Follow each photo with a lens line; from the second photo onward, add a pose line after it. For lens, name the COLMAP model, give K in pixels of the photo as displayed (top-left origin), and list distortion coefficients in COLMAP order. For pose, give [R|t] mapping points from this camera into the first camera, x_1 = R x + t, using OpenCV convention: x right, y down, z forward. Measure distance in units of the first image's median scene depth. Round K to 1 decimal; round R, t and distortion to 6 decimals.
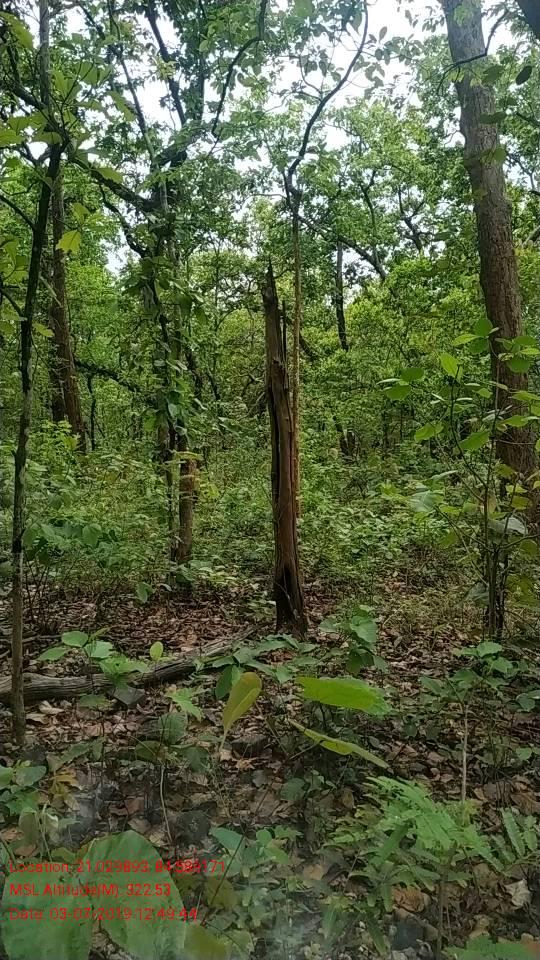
lens RADIAL K [[684.4, 0, 267.3], [0, 684.4, 475.4], [0, 0, 1]] dist [0.026542, -0.043386]
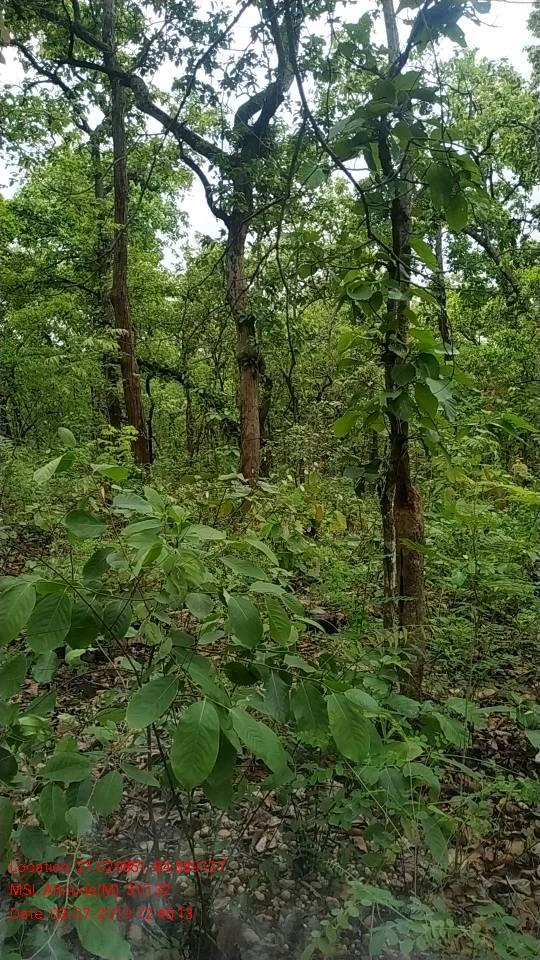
lens RADIAL K [[684.4, 0, 272.2], [0, 684.4, 480.1], [0, 0, 1]] dist [0.026542, -0.043386]
pose [[0.998888, 0.007589, -0.046538, -0.064375], [-0.008094, 0.999910, -0.010674, -0.005215], [0.046453, 0.011039, 0.998859, 0.140831]]
